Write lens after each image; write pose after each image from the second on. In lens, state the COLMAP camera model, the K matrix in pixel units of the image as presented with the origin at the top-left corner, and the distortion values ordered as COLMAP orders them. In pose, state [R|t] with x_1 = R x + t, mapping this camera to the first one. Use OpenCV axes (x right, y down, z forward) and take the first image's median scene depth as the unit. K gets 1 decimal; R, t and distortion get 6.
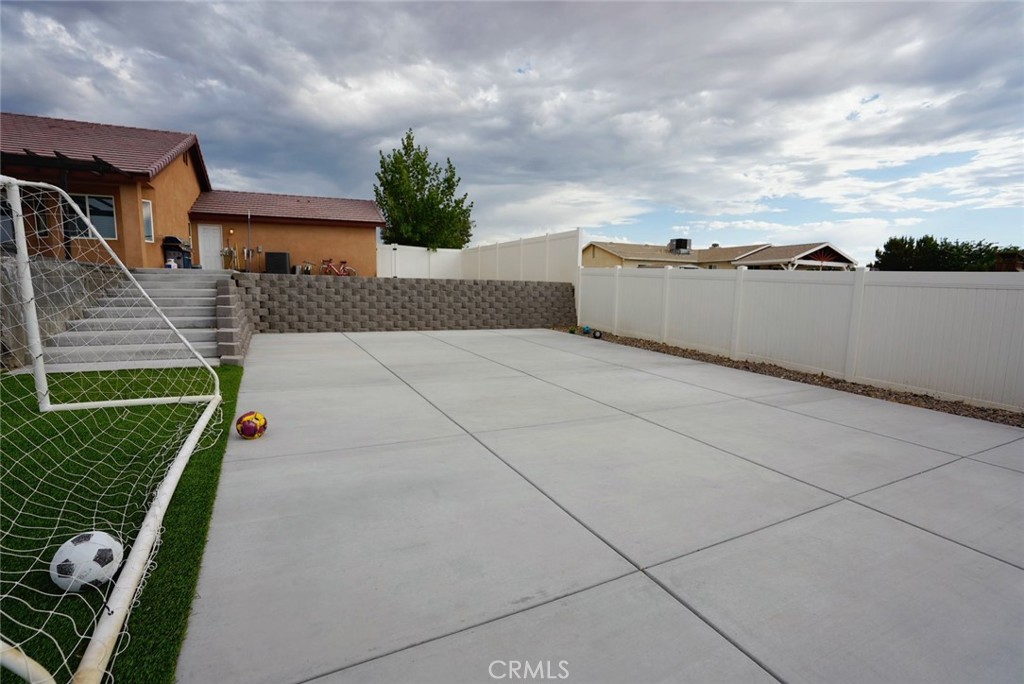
lens RADIAL K [[476.3, 0, 503.4], [0, 476.3, 349.6], [0, 0, 1]] dist [-0.056356, 0.018398]
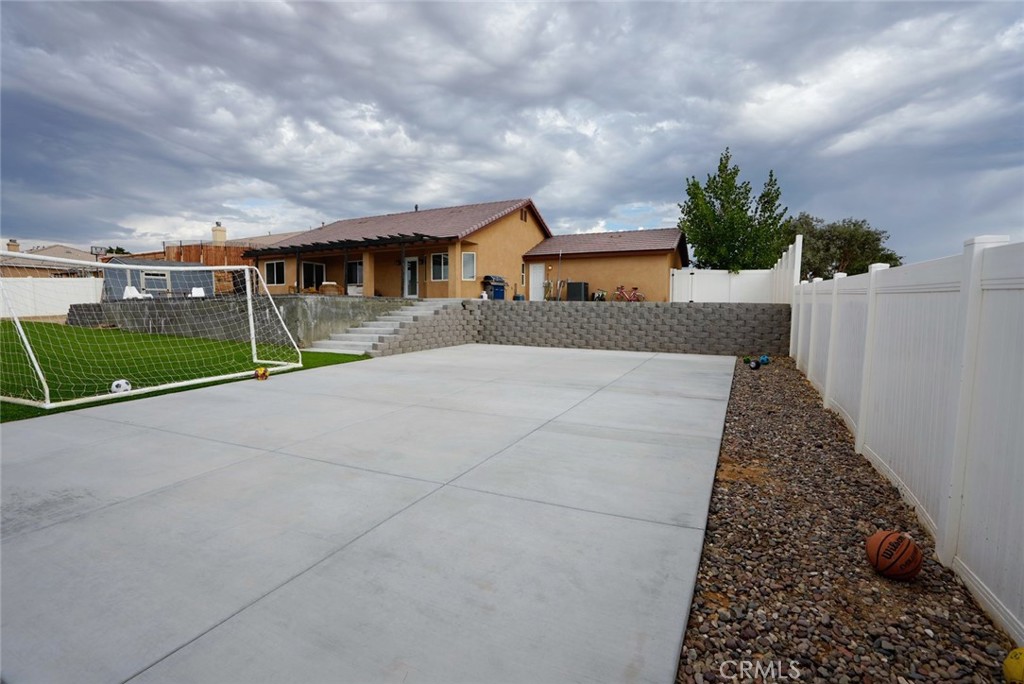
lens RADIAL K [[476.3, 0, 503.4], [0, 476.3, 349.6], [0, 0, 1]] dist [-0.056356, 0.018398]
pose [[0.645164, 0.054431, -0.762103, 0.442692], [-0.095688, 0.995362, -0.009914, -0.006711], [0.758029, 0.079320, 0.647380, 0.106310]]
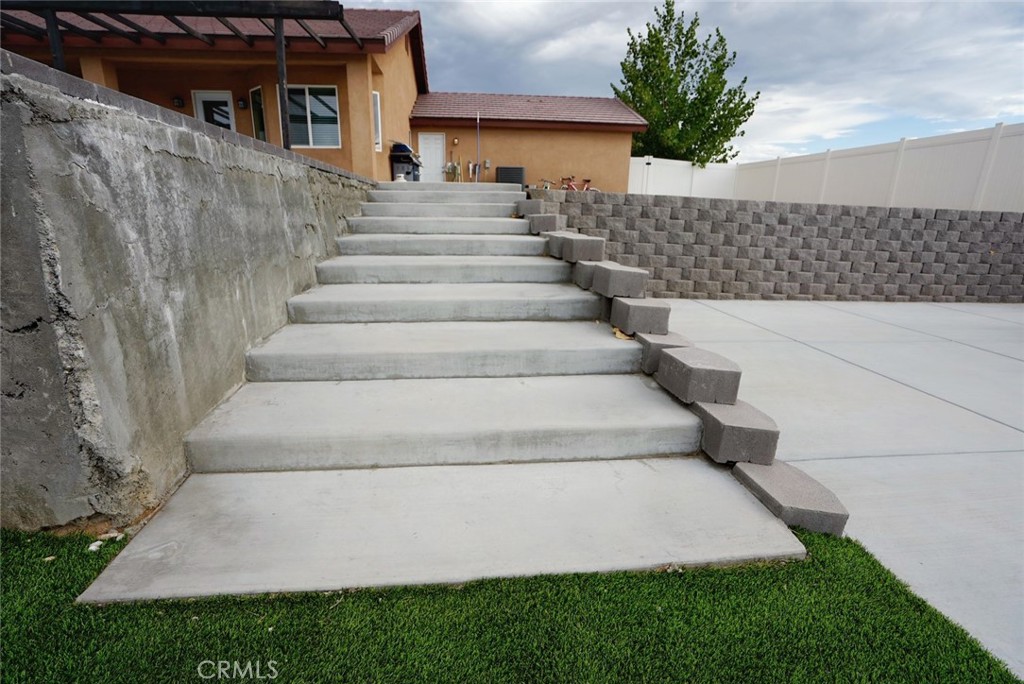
lens RADIAL K [[476.3, 0, 503.4], [0, 476.3, 349.6], [0, 0, 1]] dist [-0.056356, 0.018398]
pose [[0.943725, 0.097058, -0.316170, -0.286634], [-0.049126, 0.986503, 0.156201, -0.042269], [0.327063, -0.131879, 0.935755, 0.301345]]
